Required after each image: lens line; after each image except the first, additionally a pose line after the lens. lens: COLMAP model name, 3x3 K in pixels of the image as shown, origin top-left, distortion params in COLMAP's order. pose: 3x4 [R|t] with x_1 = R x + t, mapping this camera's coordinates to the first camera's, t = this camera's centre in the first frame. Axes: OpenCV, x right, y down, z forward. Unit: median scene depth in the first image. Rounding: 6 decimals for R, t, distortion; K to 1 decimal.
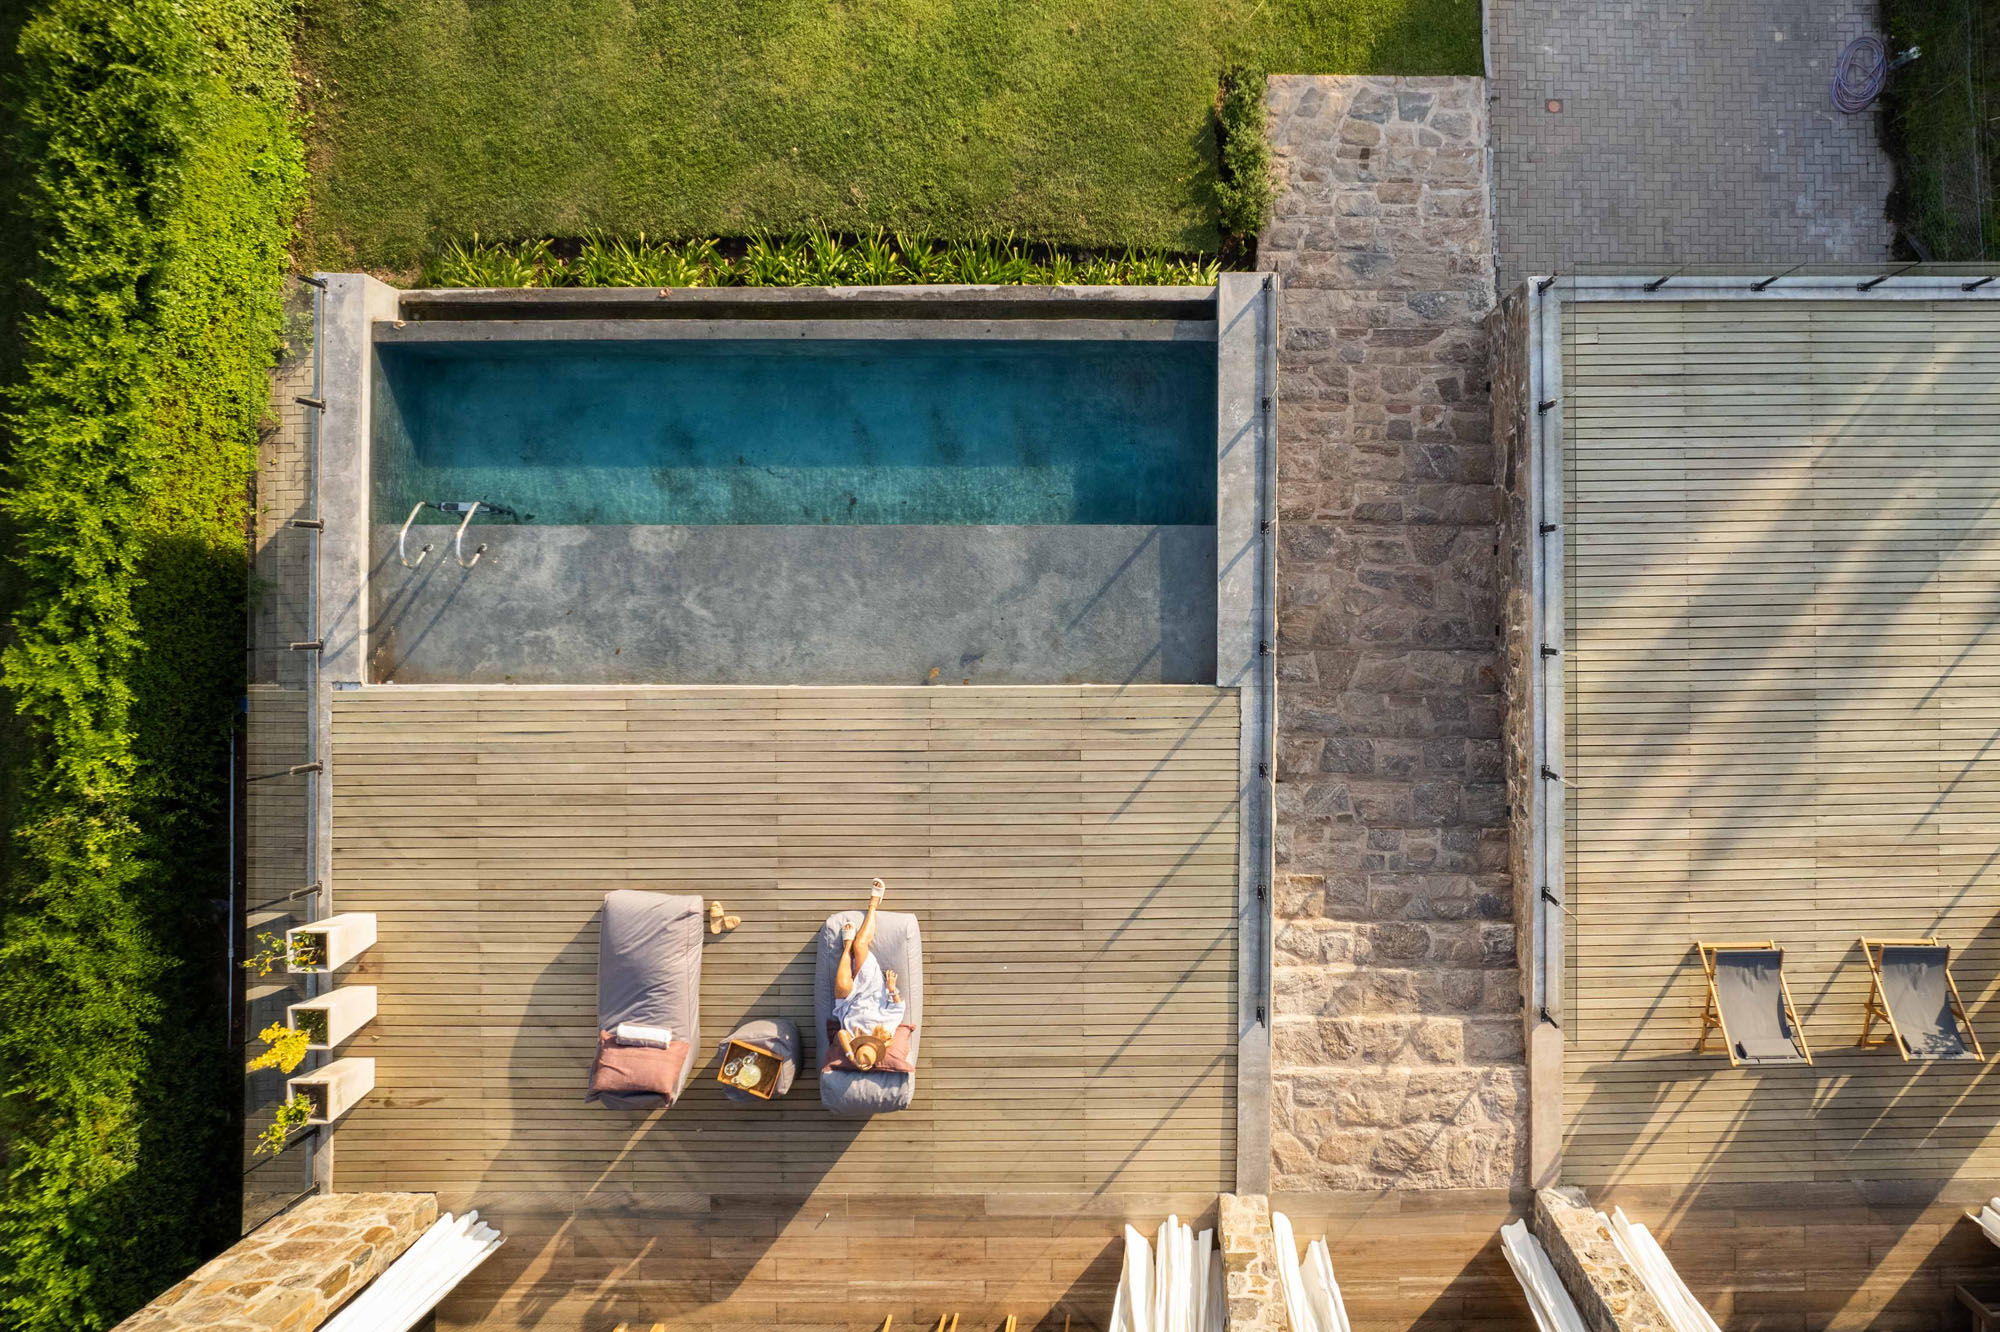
lens RADIAL K [[1323.8, 0, 1000.0], [0, 1323.8, 666.0], [0, 0, 1]] dist [-0.000976, 0.000071]
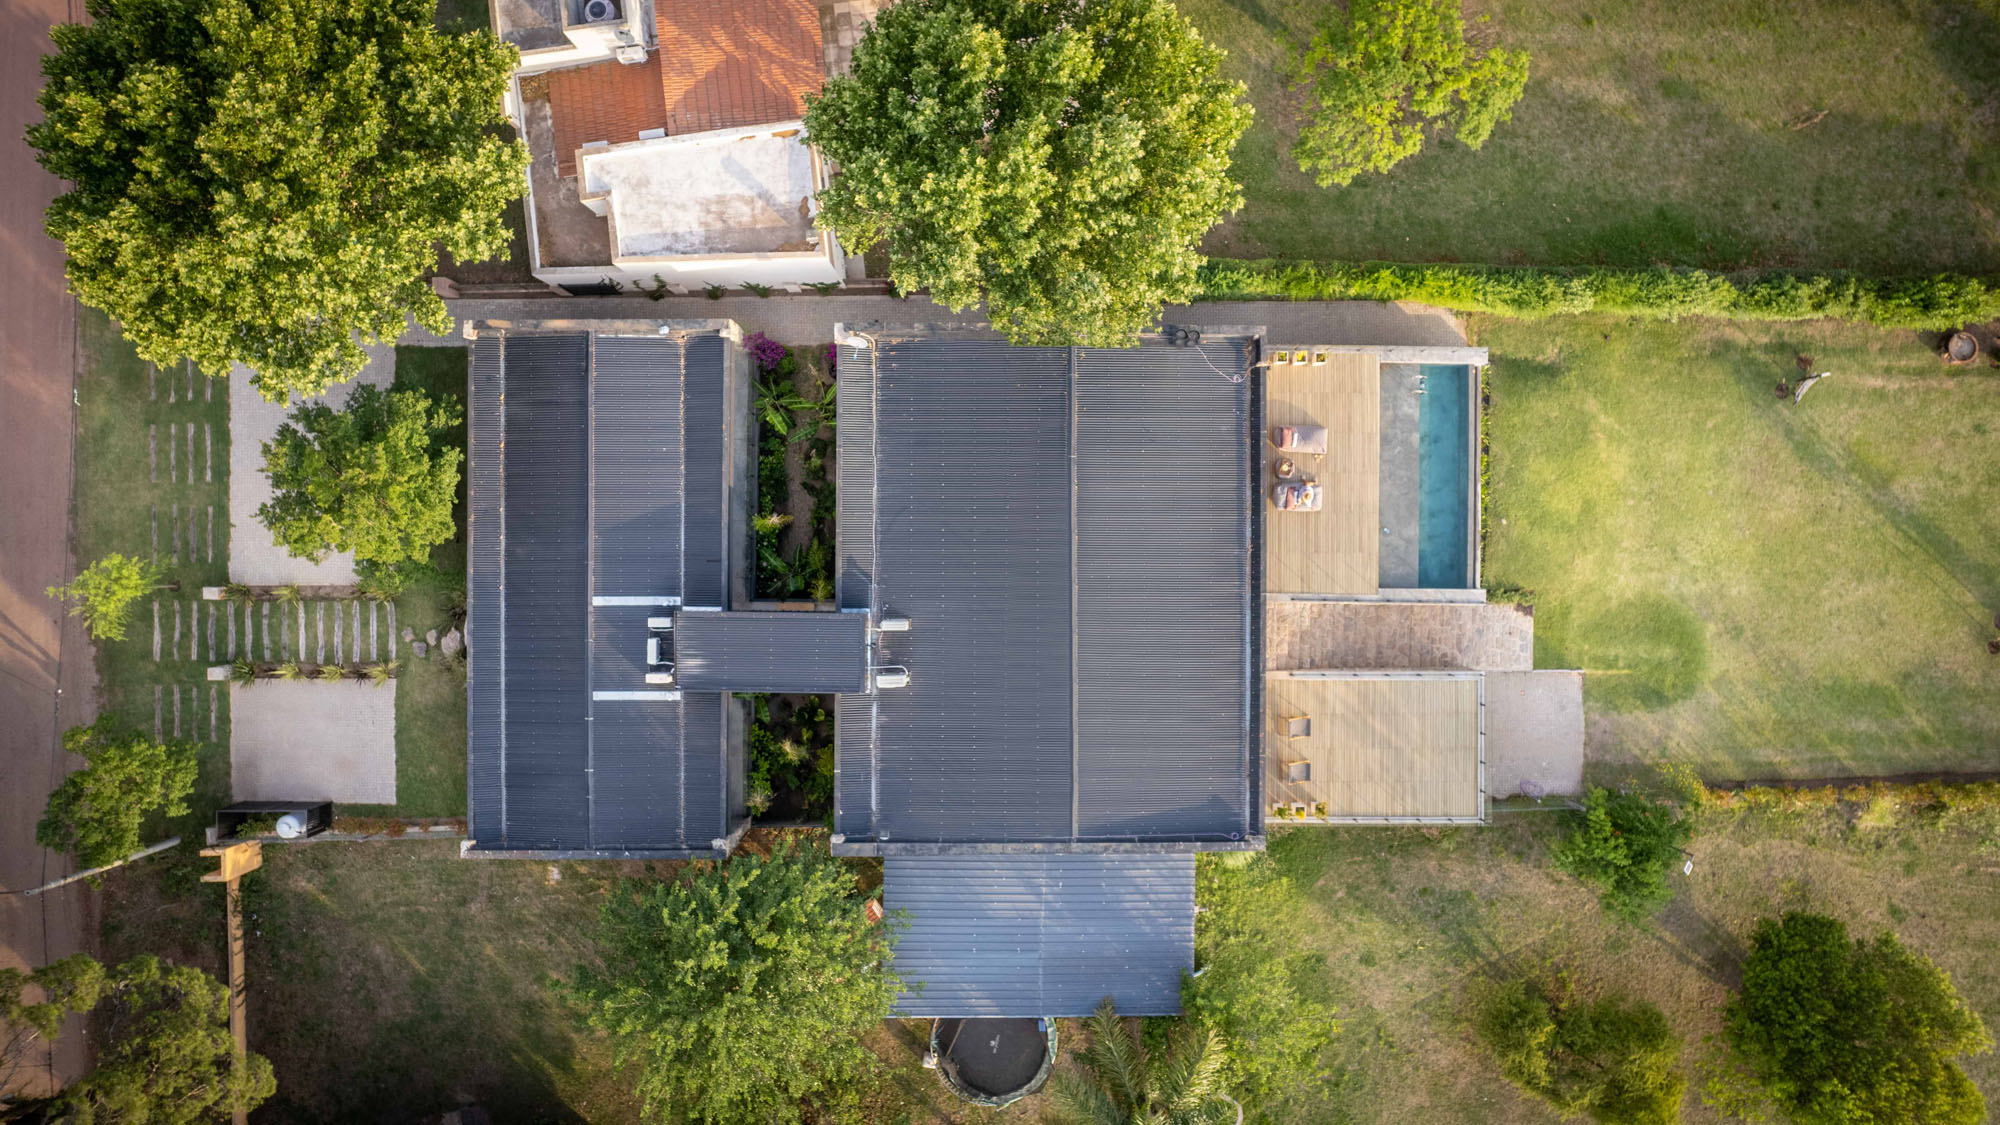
lens RADIAL K [[1251.5, 0, 1000.0], [0, 1251.5, 562.5], [0, 0, 1]] dist [-0.040068, -0.000149]
pose [[0.006345, 0.998874, 0.047014, -0.086663], [-0.999623, 0.007591, -0.026372, 1.184556], [-0.026699, -0.046829, 0.998546, -2.518040]]
